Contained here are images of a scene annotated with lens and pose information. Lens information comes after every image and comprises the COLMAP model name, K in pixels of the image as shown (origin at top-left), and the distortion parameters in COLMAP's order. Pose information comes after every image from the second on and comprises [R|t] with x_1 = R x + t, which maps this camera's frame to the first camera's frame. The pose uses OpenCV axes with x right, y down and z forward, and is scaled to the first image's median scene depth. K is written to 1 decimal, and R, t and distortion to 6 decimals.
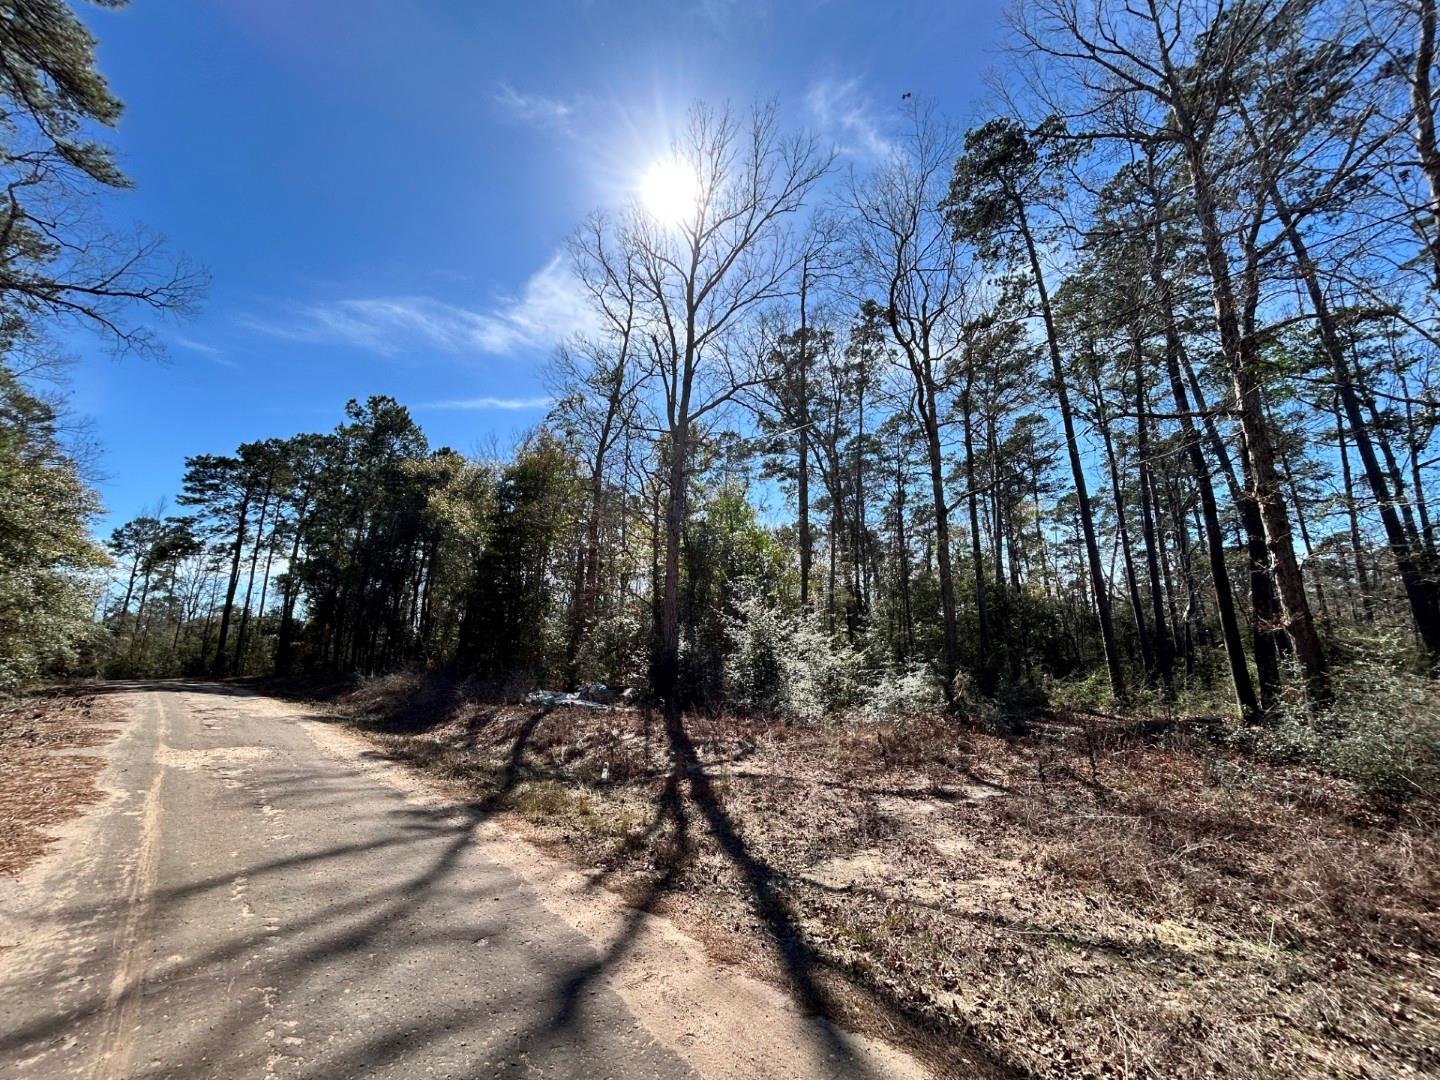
lens RADIAL K [[579.0, 0, 718.5], [0, 579.0, 541.0], [0, 0, 1]] dist [0.001698, 0.000319]
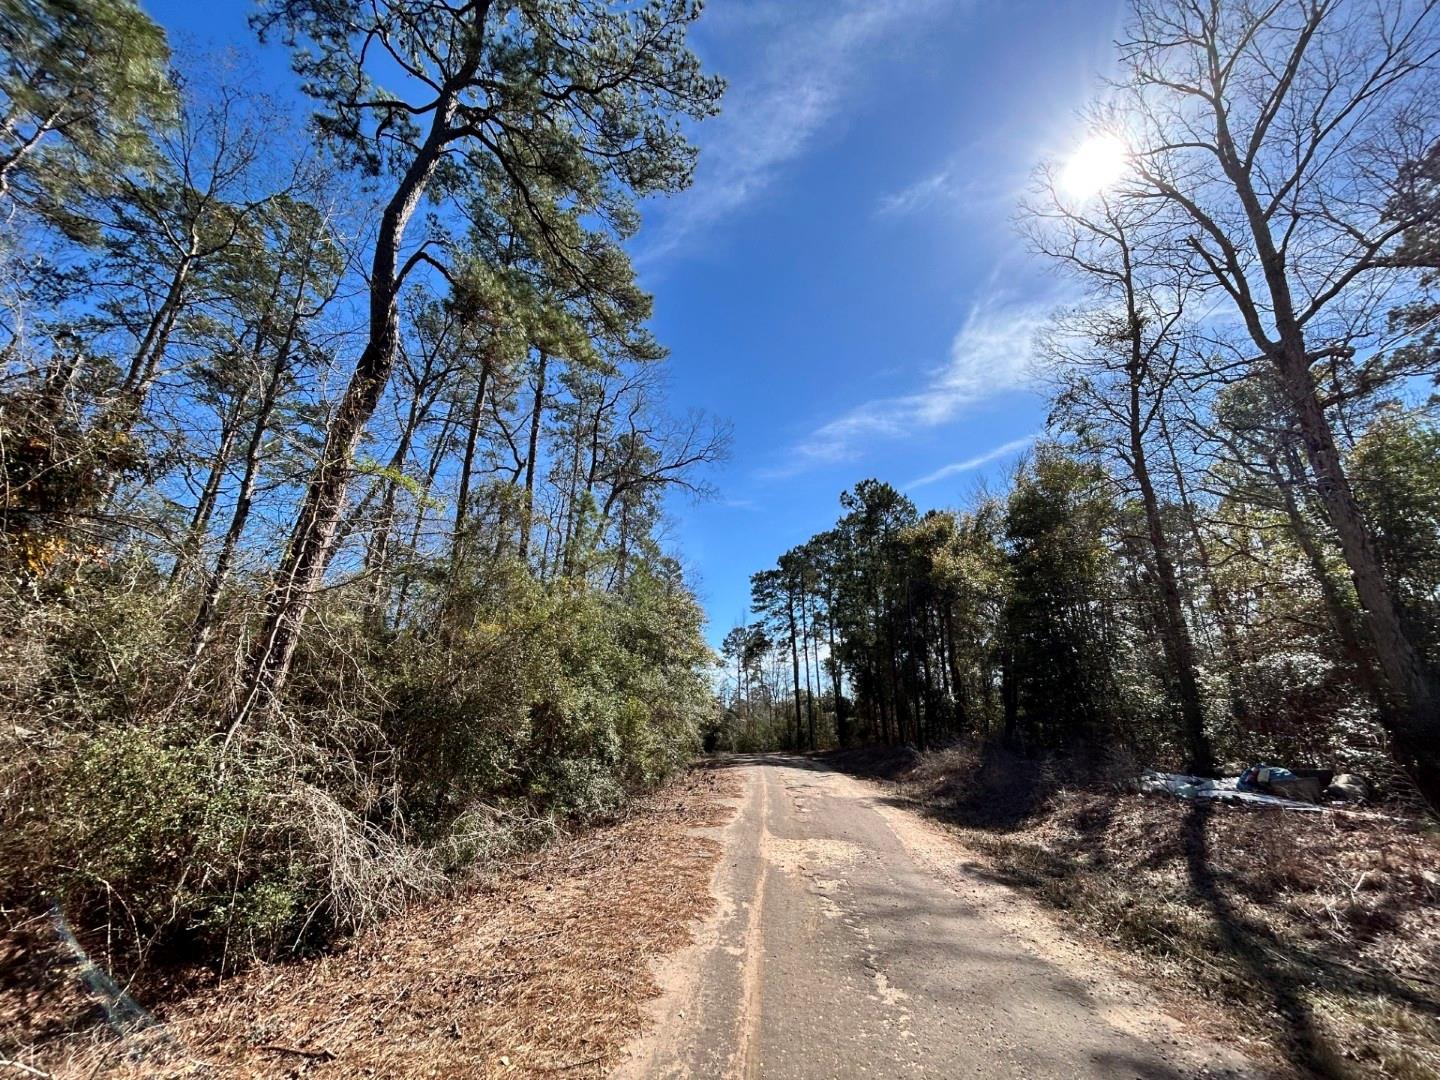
lens RADIAL K [[579.0, 0, 718.5], [0, 579.0, 541.0], [0, 0, 1]] dist [0.001698, 0.000319]
pose [[0.670376, -0.254664, -0.696952, -0.083325], [0.175075, 0.967027, -0.184951, 0.019132], [0.721072, 0.001968, 0.692857, 0.107555]]
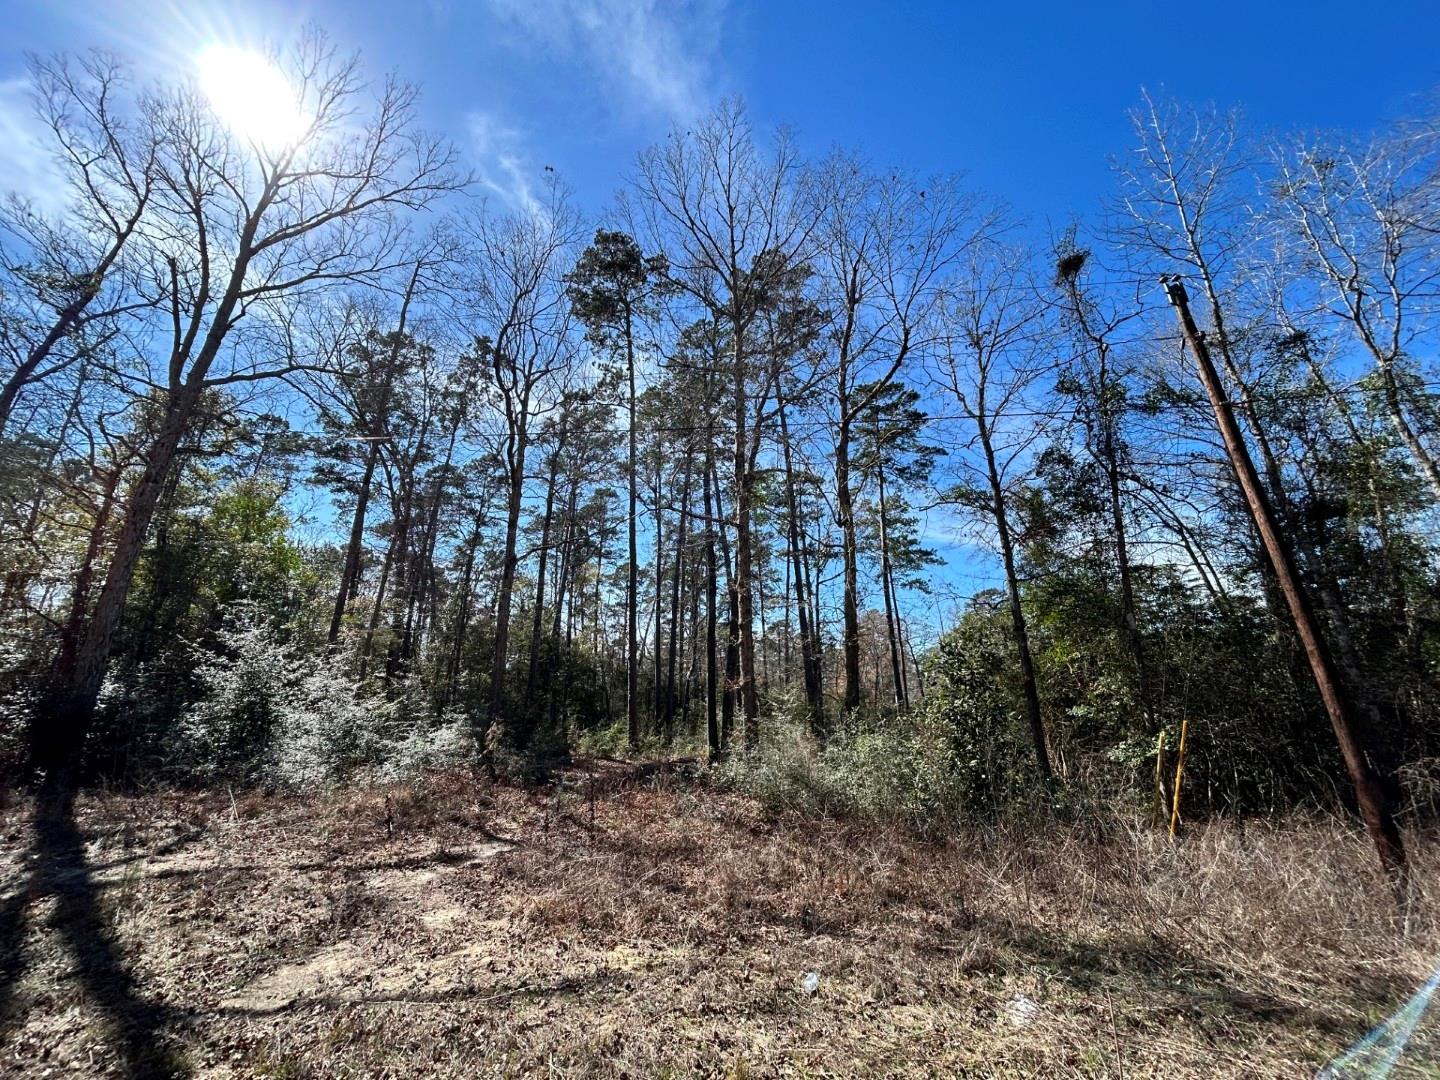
lens RADIAL K [[579.0, 0, 718.5], [0, 579.0, 541.0], [0, 0, 1]] dist [0.001698, 0.000319]
pose [[0.750496, 0.187620, 0.633683, 0.008776], [-0.136484, 0.982186, -0.129162, -0.002443], [-0.646628, 0.010448, 0.762734, -0.001966]]
